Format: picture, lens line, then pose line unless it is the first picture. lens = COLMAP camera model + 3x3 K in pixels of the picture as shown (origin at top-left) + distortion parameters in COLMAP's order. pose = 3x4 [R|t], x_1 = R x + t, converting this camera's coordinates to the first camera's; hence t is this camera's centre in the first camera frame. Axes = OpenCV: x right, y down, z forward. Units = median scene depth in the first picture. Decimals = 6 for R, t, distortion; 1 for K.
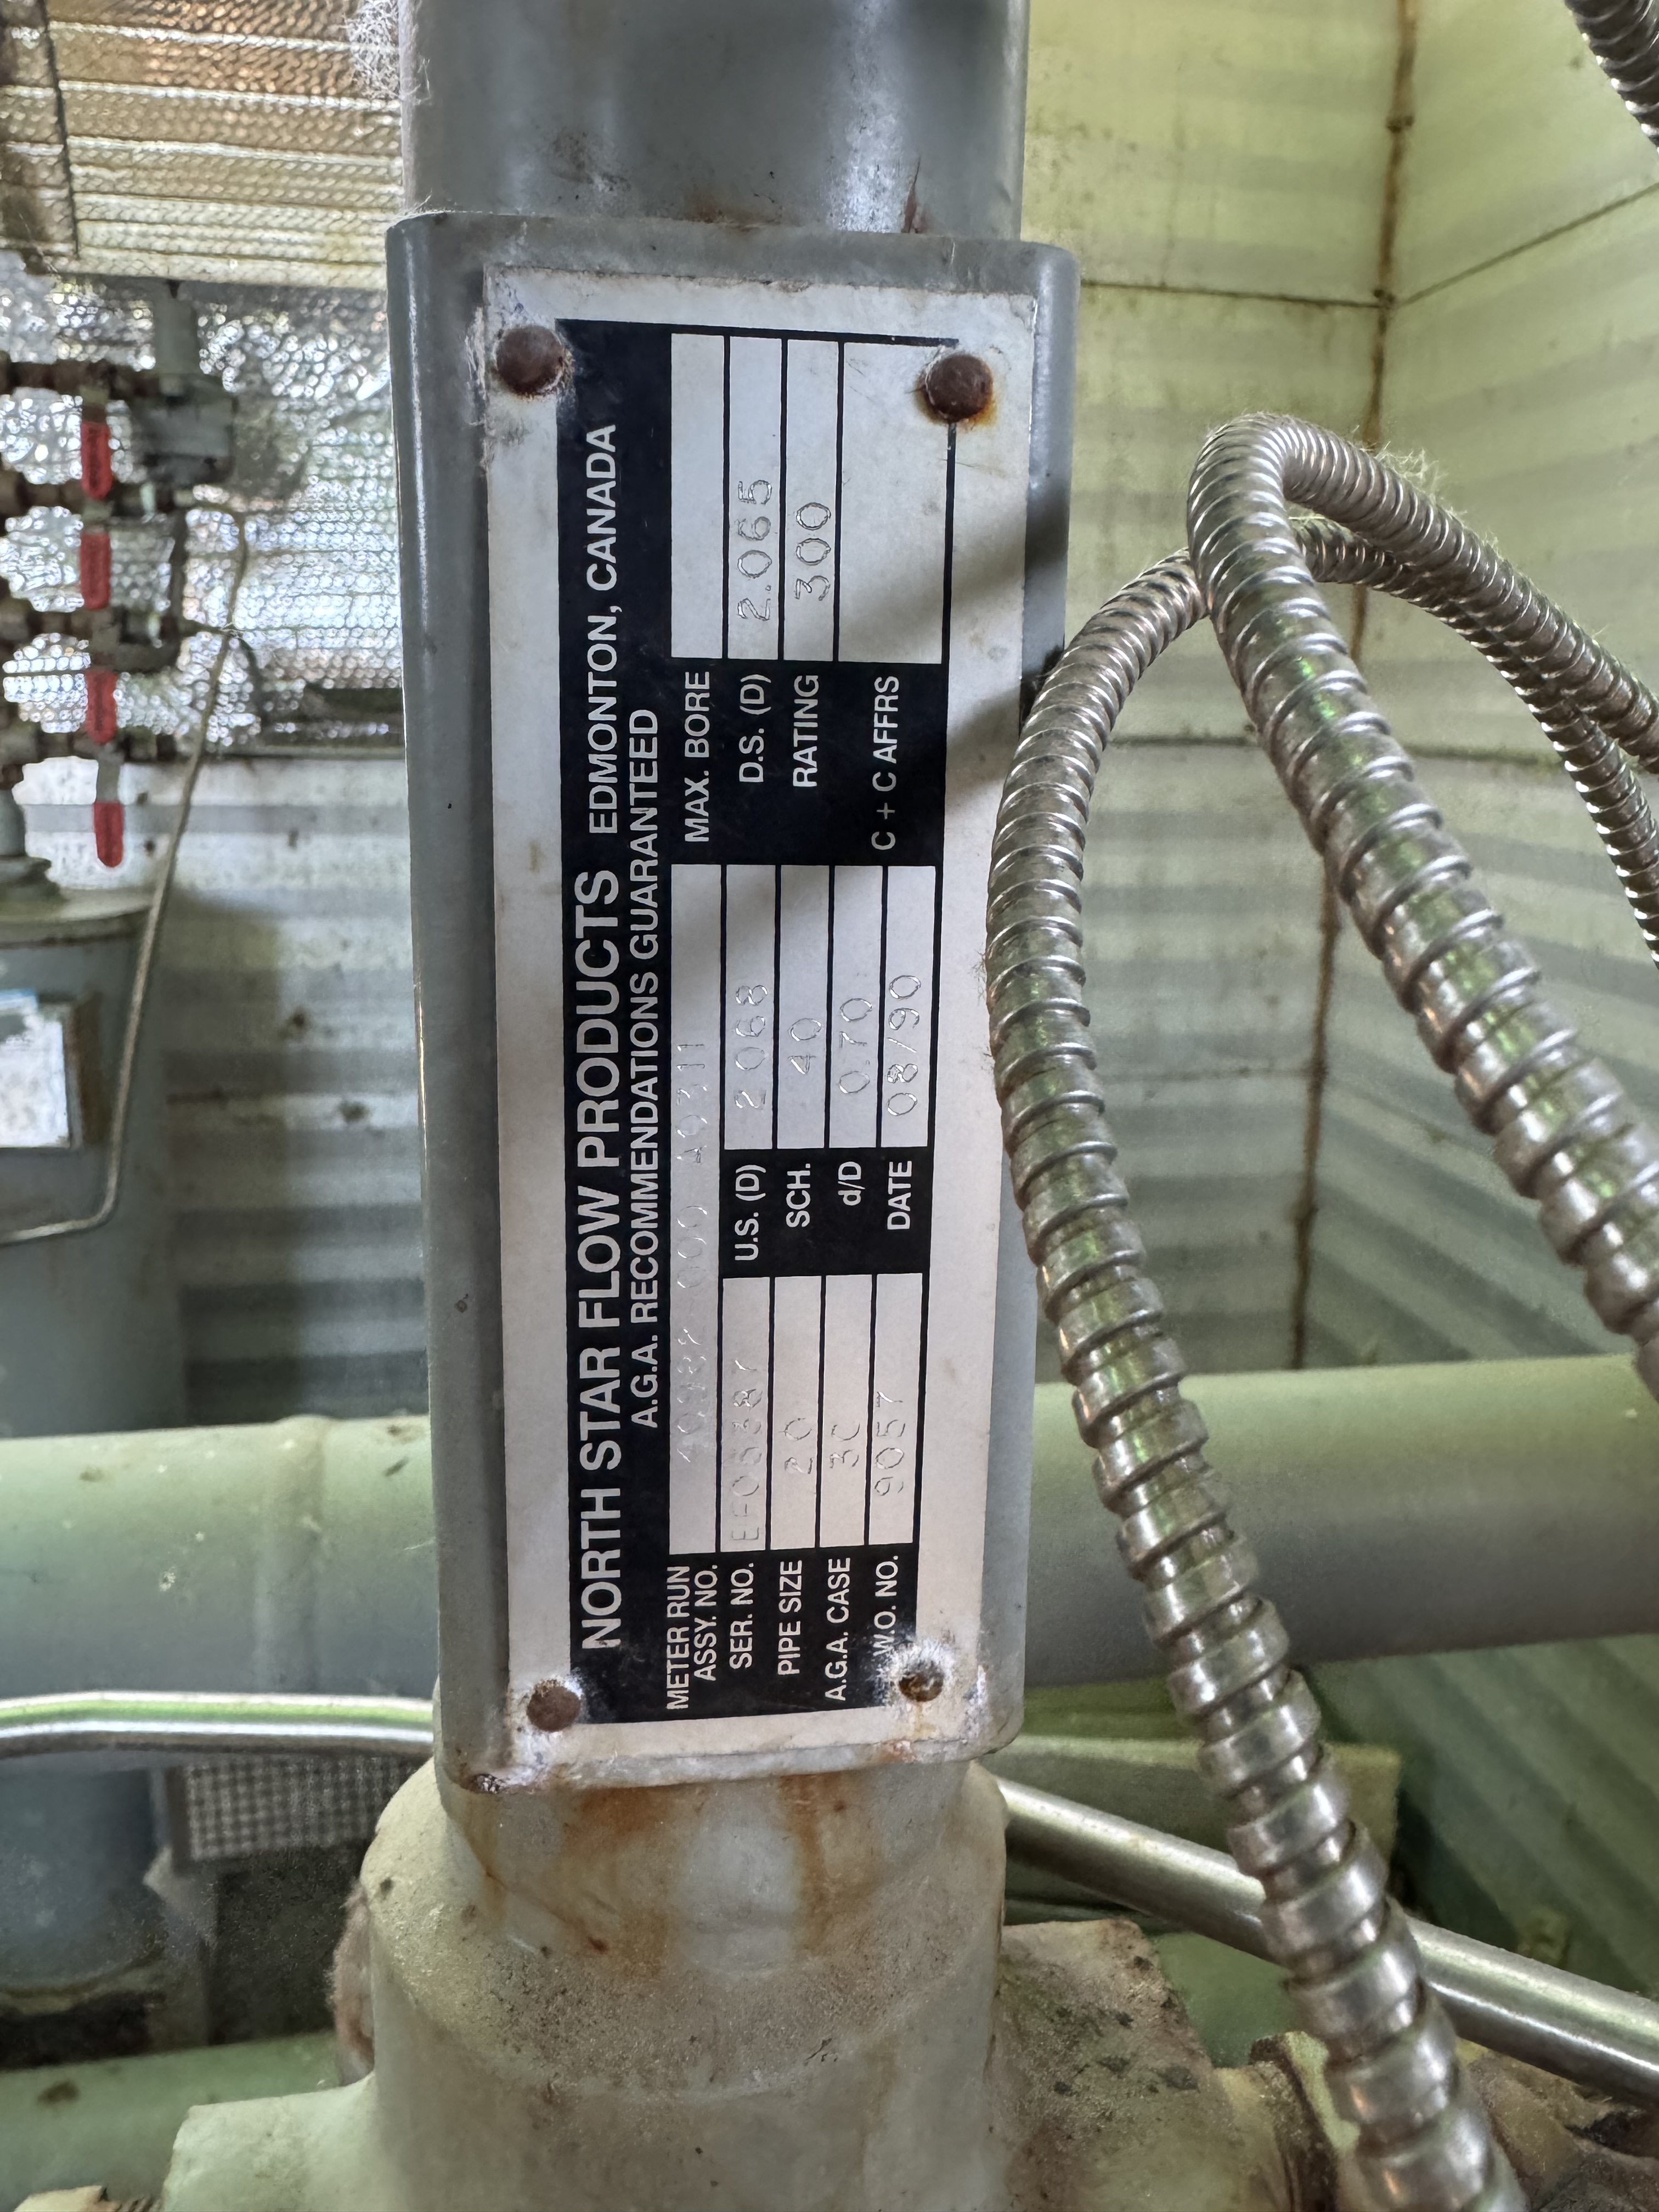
lens RADIAL K [[1575.9, 0, 850.3], [0, 1575.9, 1040.3], [0, 0, 1]] dist [0.020904, -0.028669]
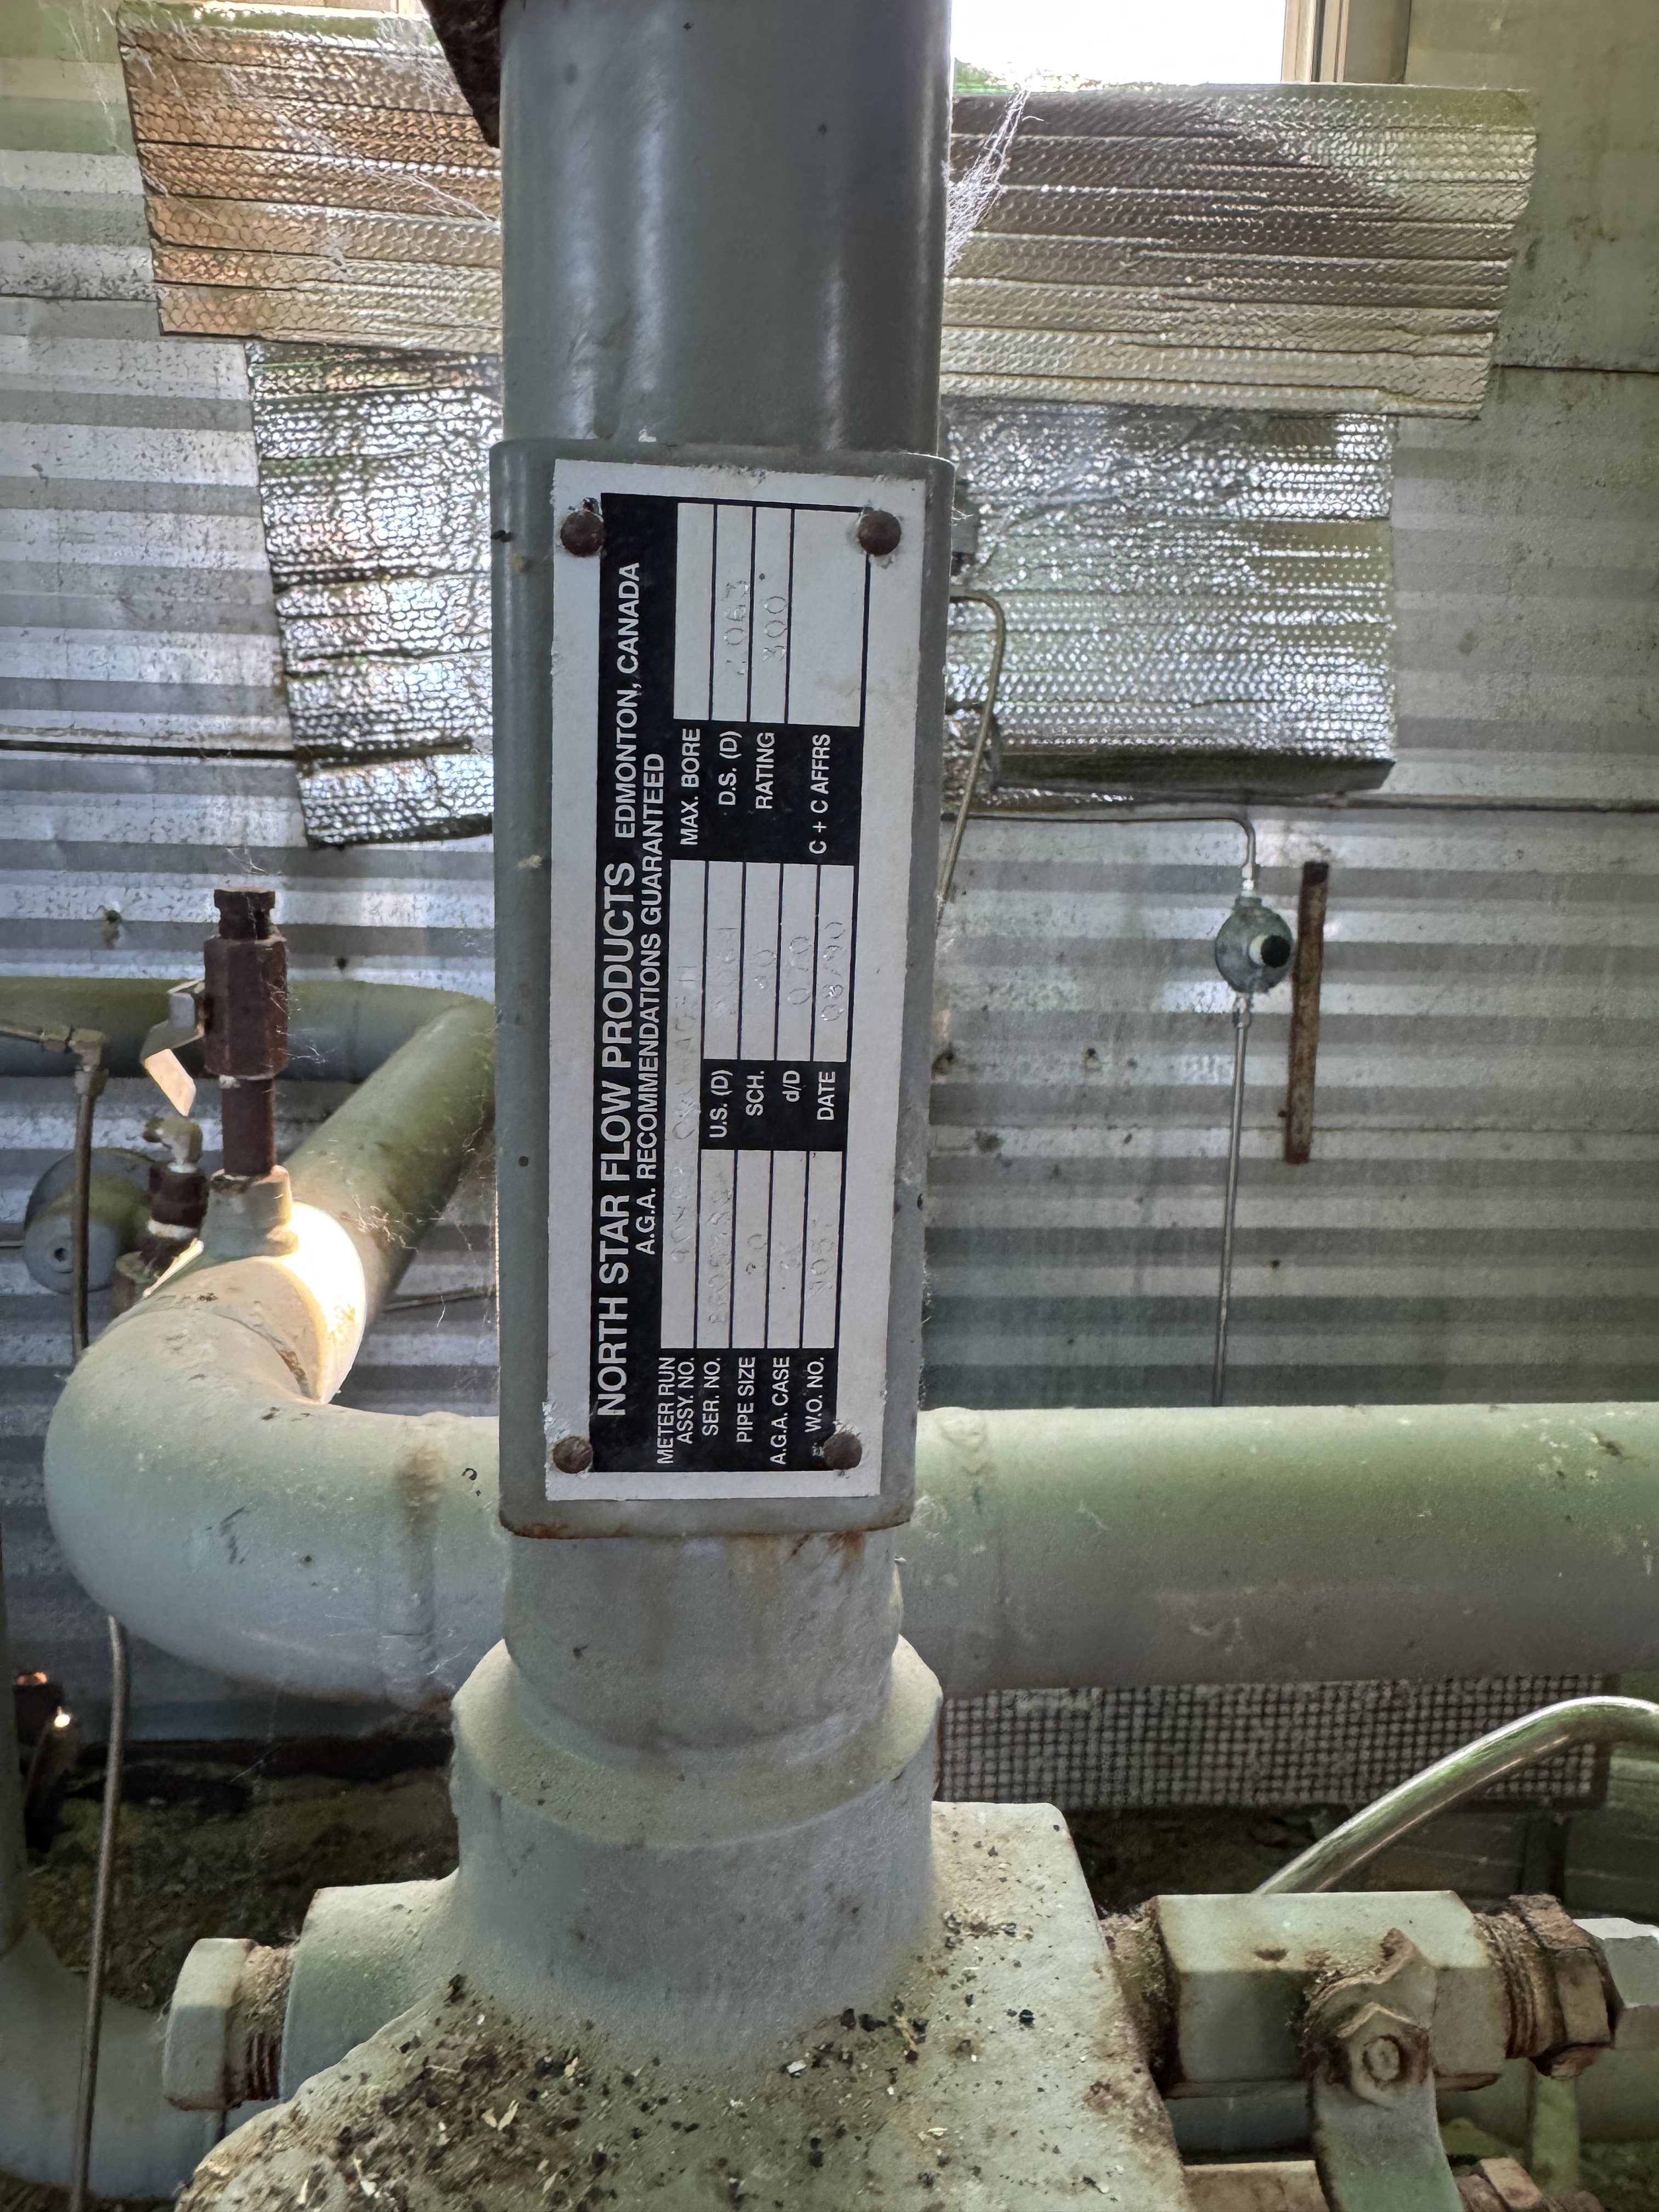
lens RADIAL K [[1575.9, 0, 861.9], [0, 1575.9, 1070.6], [0, 0, 1]] dist [0.020904, -0.028669]
pose [[0.999732, 0.021779, -0.007828, 0.076631], [-0.021815, 0.999752, -0.004558, 0.083710], [0.007727, 0.004727, 0.999959, -0.444477]]
